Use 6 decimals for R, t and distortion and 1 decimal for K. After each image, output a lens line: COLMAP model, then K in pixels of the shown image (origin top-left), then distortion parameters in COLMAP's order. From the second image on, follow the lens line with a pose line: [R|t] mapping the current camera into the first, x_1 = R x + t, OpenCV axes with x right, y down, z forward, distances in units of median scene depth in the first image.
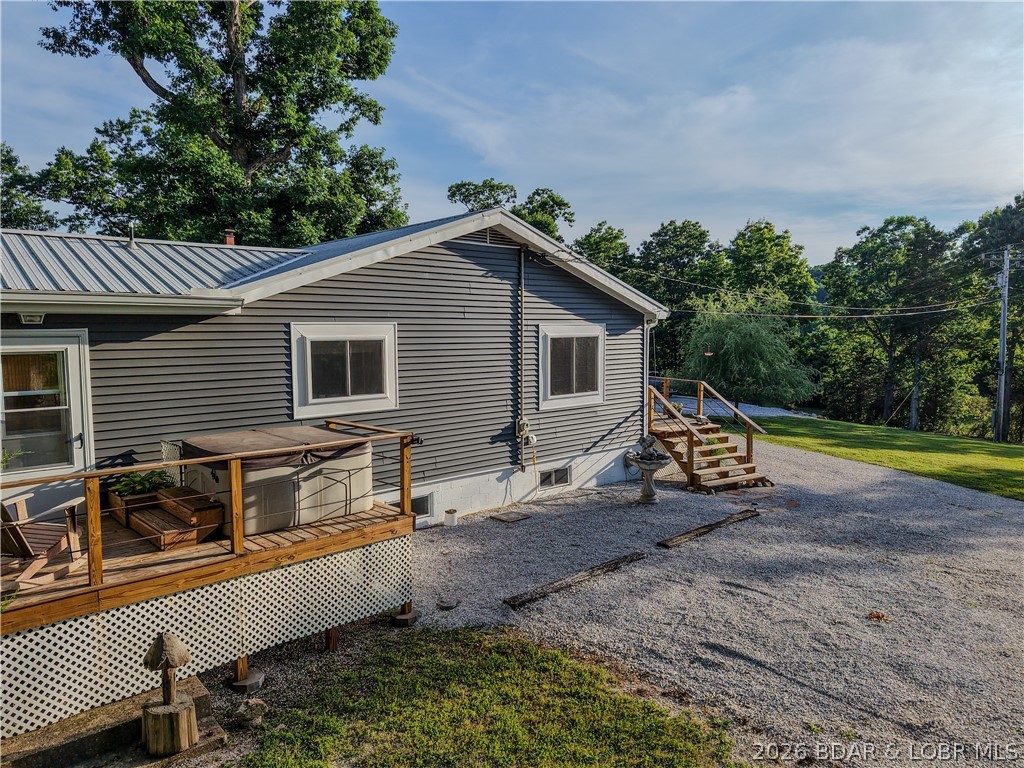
lens RADIAL K [[709.4, 0, 521.8], [0, 709.4, 387.1], [0, 0, 1]] dist [0.082997, -0.114607]
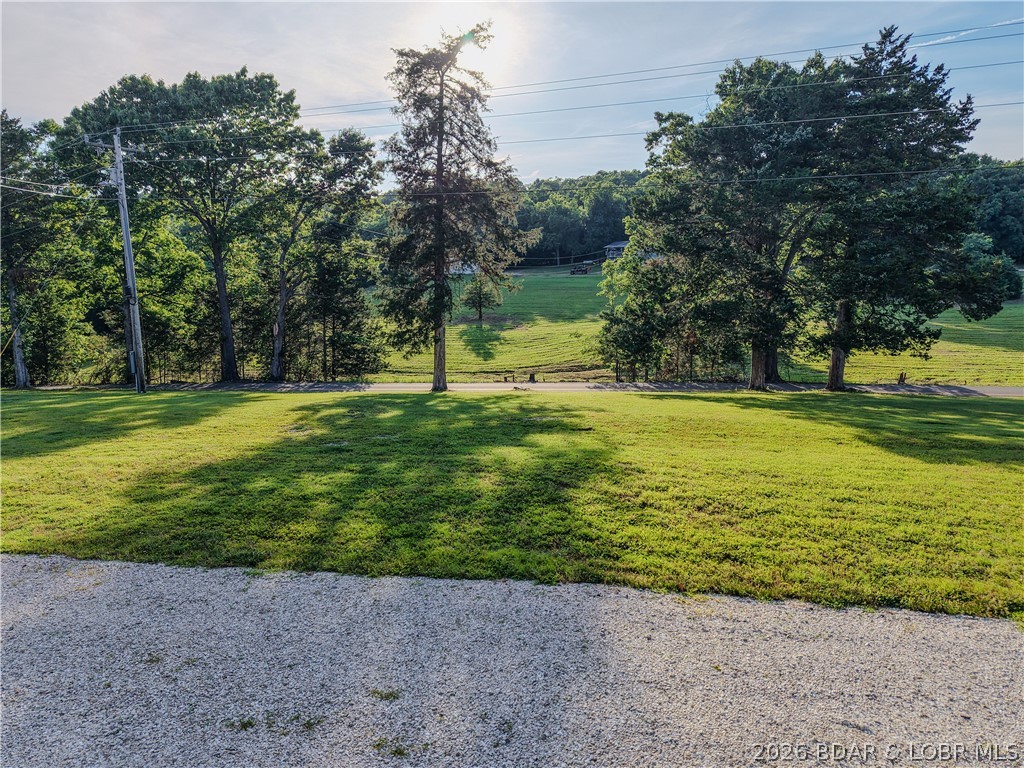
lens RADIAL K [[697.3, 0, 512.0], [0, 697.3, 384.0], [0, 0, 1]] dist [-0.004935, -0.004019]
pose [[0.432126, -0.149953, 0.889259, 0.105105], [0.078092, 0.988597, 0.128756, 0.001655], [-0.898426, 0.013805, 0.438908, 0.194431]]
